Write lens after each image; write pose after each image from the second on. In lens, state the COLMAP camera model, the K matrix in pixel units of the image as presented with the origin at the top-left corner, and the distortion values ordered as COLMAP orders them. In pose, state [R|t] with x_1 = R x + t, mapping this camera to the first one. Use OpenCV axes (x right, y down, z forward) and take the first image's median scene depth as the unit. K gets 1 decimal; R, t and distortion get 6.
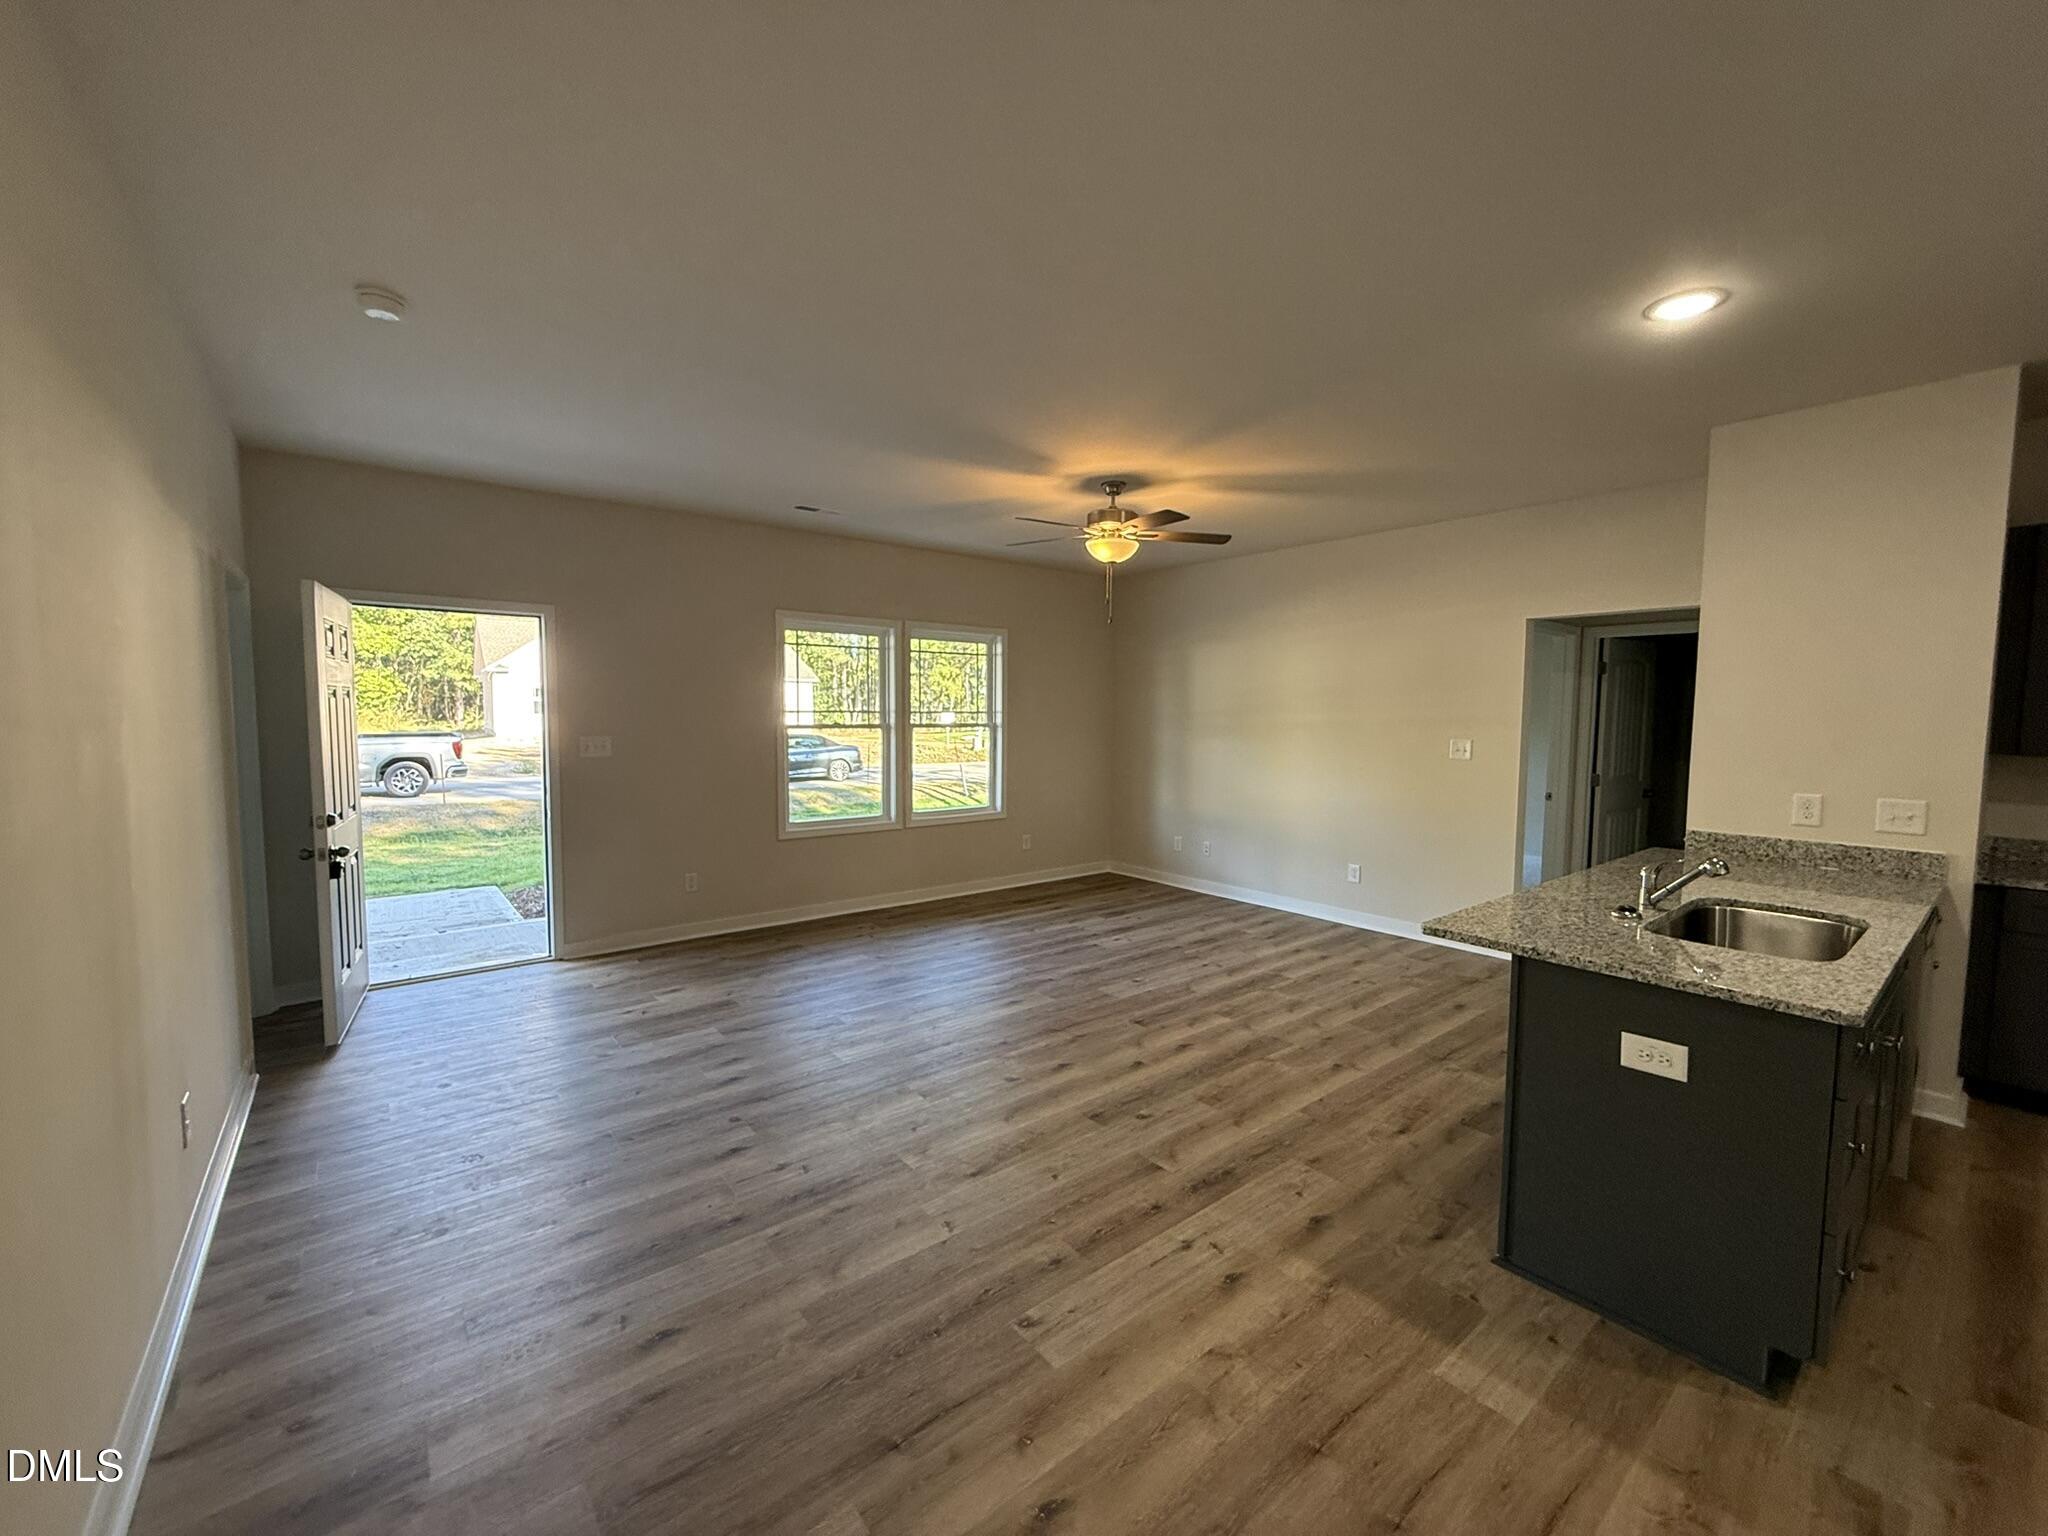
lens RADIAL K [[807.5, 0, 1024.0], [0, 807.5, 768.0], [0, 0, 1]] dist [-0.000467, 0.000229]
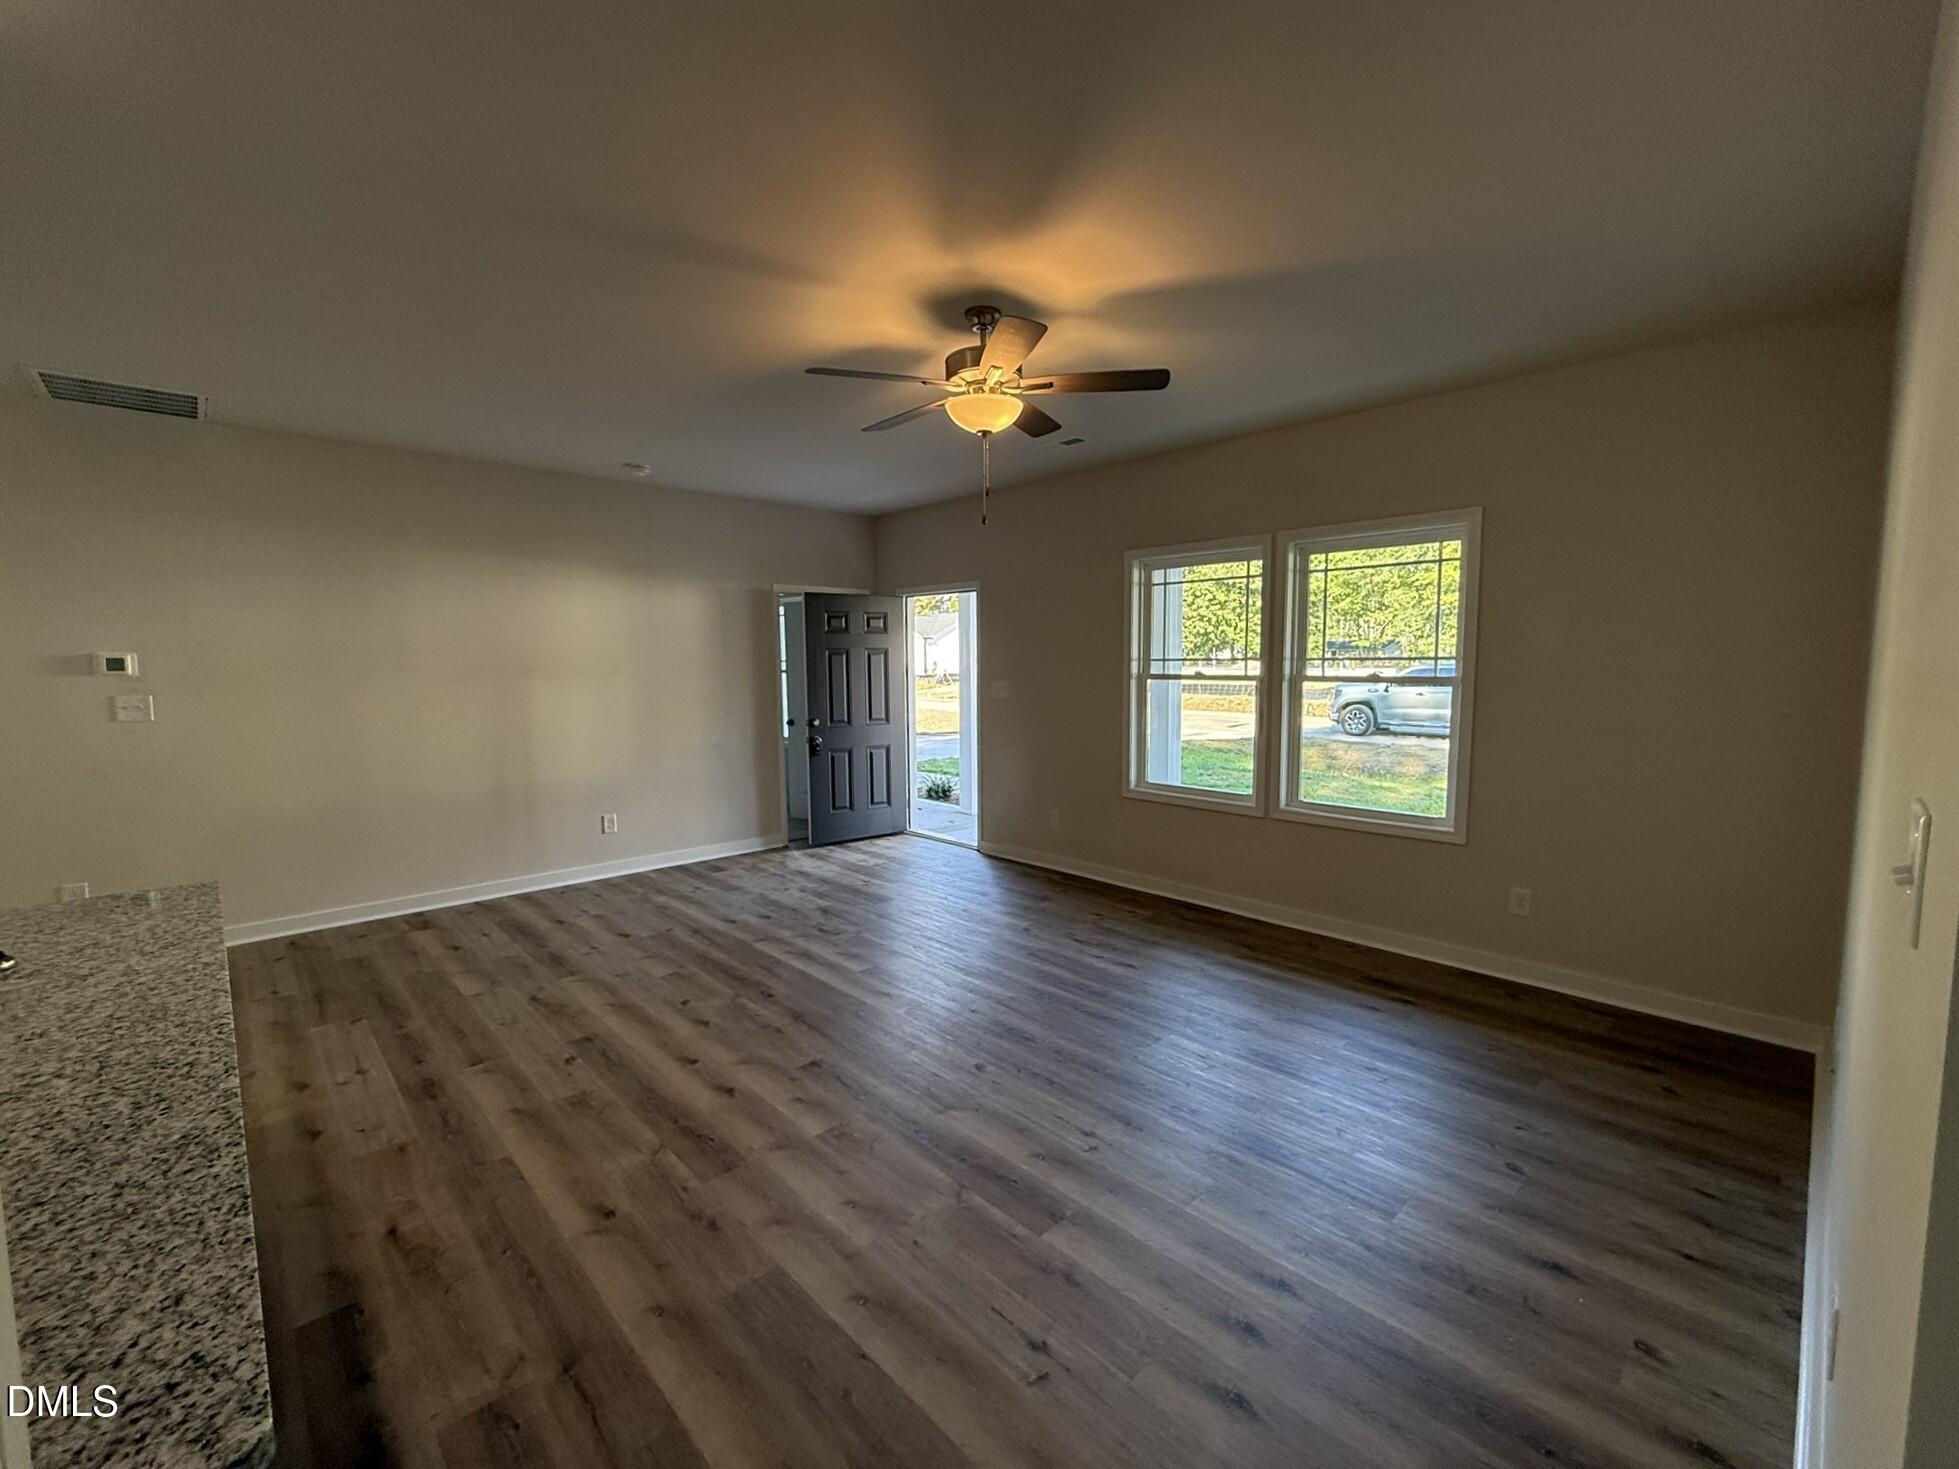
lens RADIAL K [[821.6, 0, 979.5], [0, 821.6, 734.5], [0, 0, 1]] dist [-0.000804, -0.000139]
pose [[0.088368, 0.081298, -0.992765, 0.896520], [-0.065215, 0.994998, 0.075676, -0.063912], [0.993951, 0.058055, 0.093228, 1.057943]]
